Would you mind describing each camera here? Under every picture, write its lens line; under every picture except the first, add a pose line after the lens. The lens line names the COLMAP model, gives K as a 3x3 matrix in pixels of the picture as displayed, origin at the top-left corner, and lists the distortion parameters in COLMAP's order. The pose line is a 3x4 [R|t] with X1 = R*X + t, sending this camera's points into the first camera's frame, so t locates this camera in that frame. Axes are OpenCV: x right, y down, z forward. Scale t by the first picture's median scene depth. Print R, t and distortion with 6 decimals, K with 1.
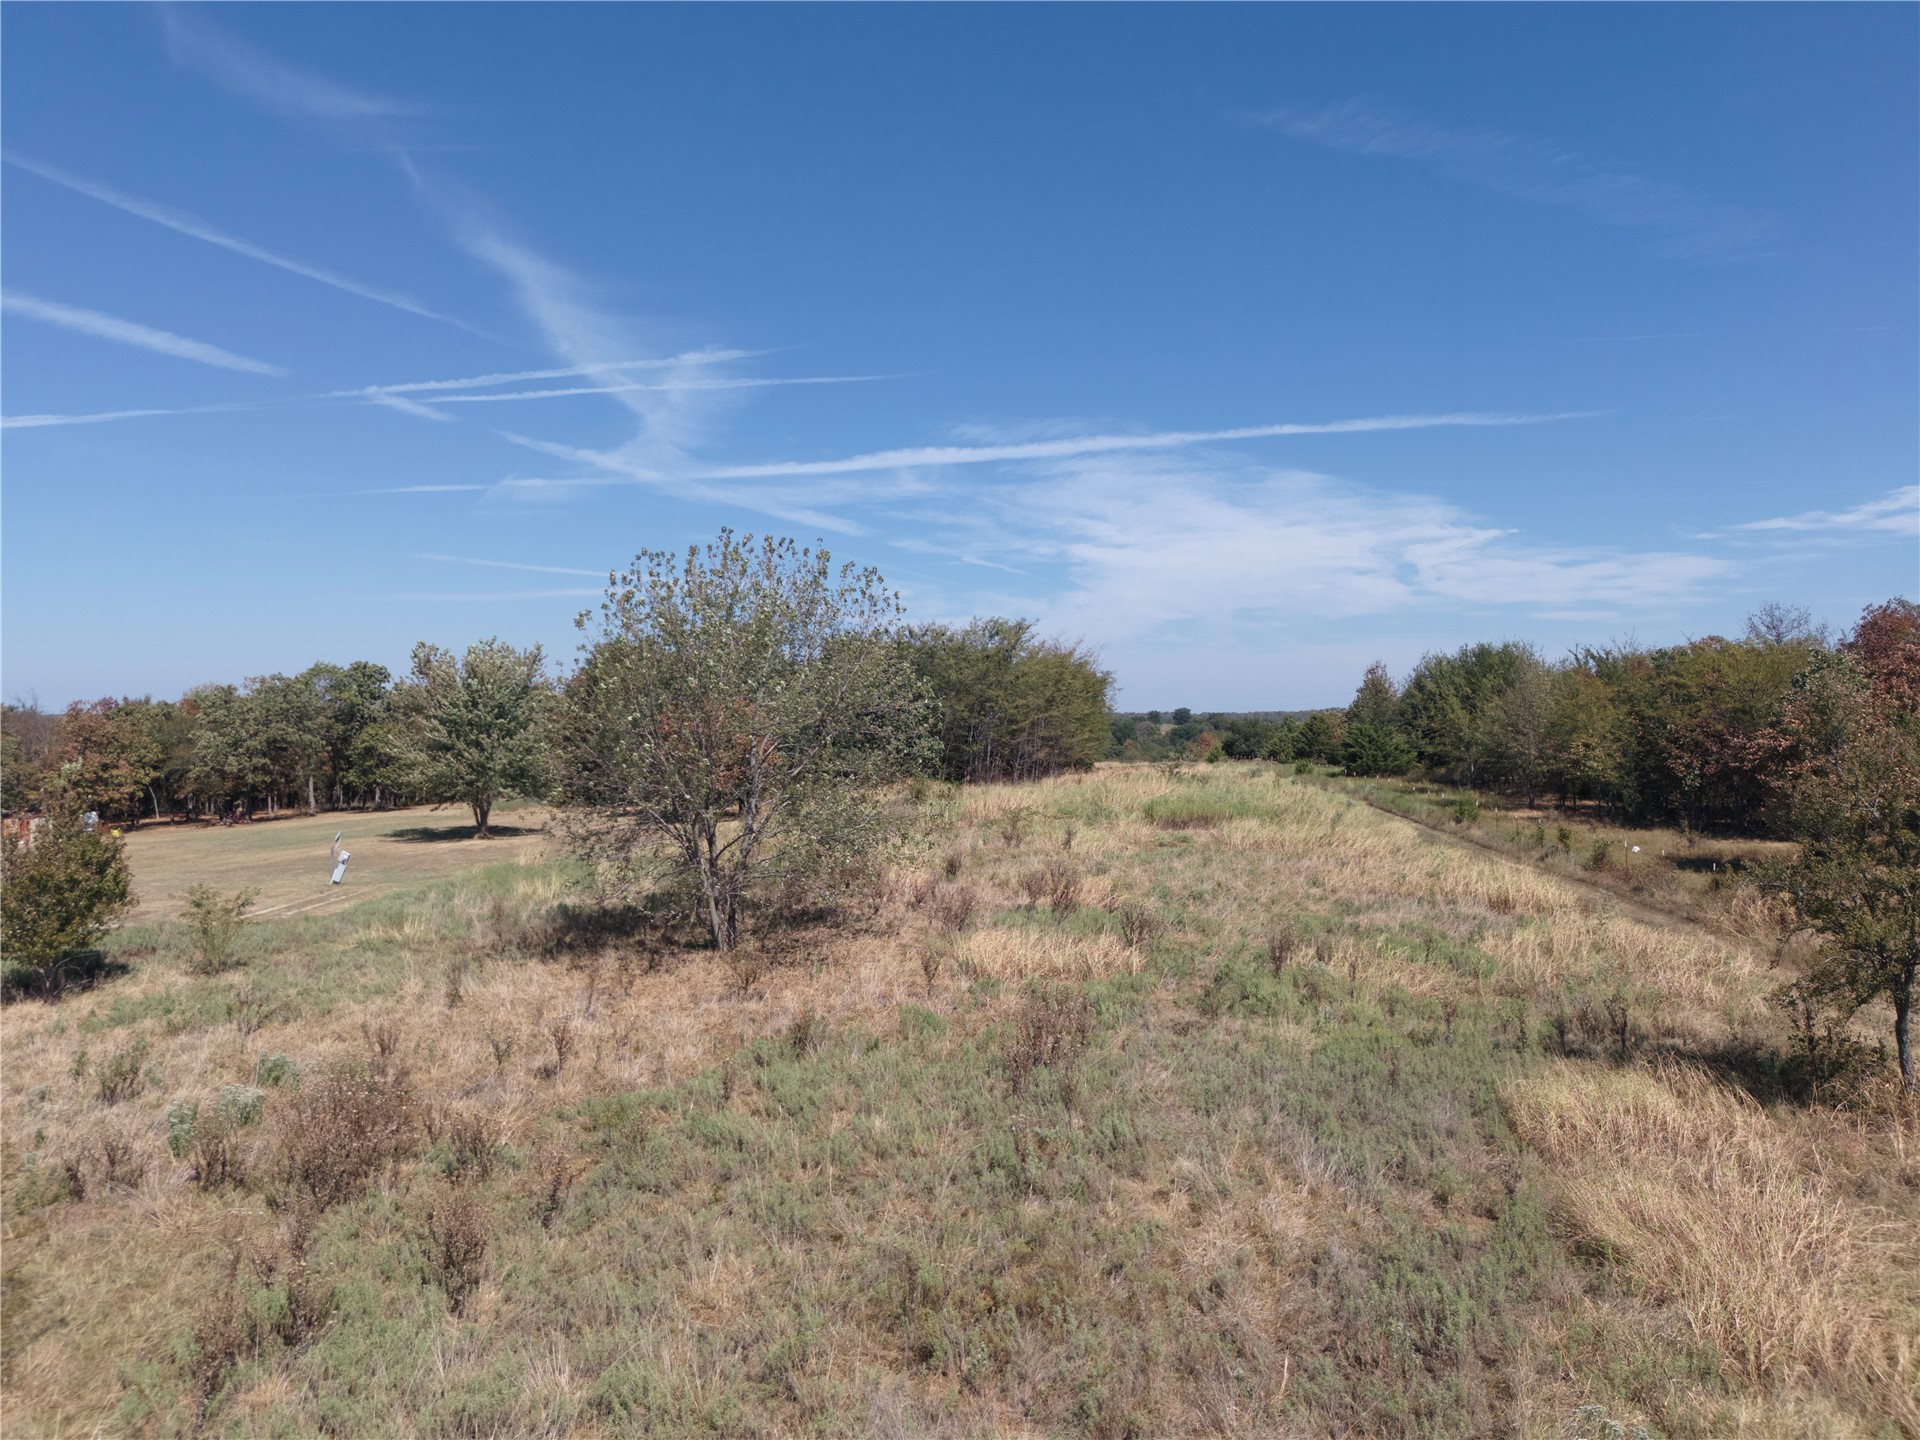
lens RADIAL K [[1421.4, 0, 960.0], [0, 1421.4, 720.0], [0, 0, 1]] dist [0.069713, -0.062195]
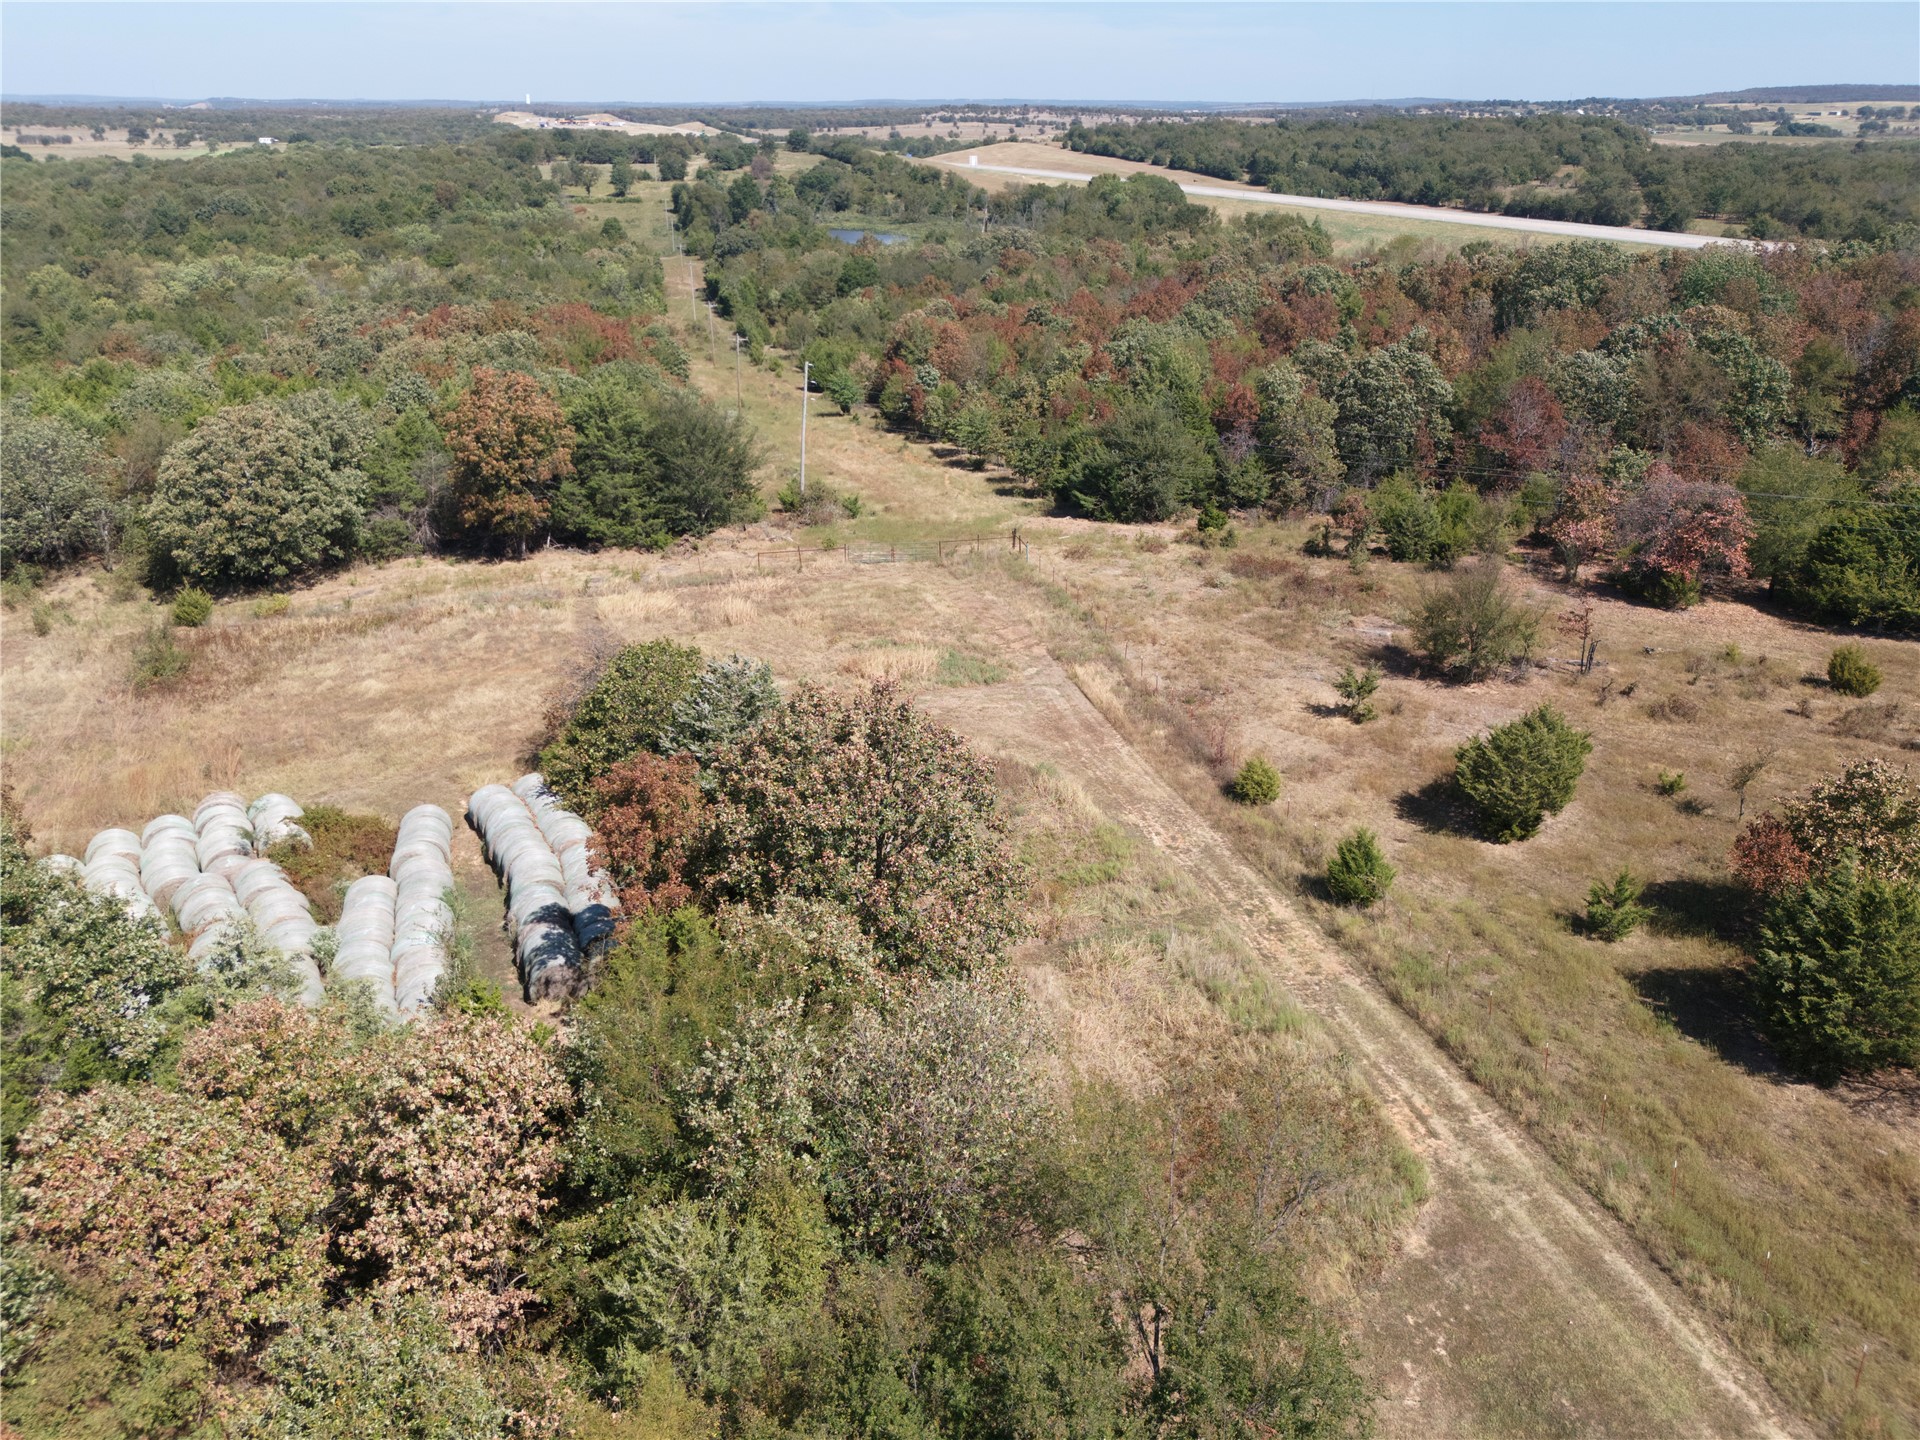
lens RADIAL K [[1421.4, 0, 960.0], [0, 1421.4, 720.0], [0, 0, 1]] dist [0.069713, -0.062195]
pose [[0.961973, -0.107387, 0.251150, 0.092123], [-0.000037, 0.919423, 0.393271, -0.531389], [-0.273145, -0.378325, 0.884456, 3.180355]]
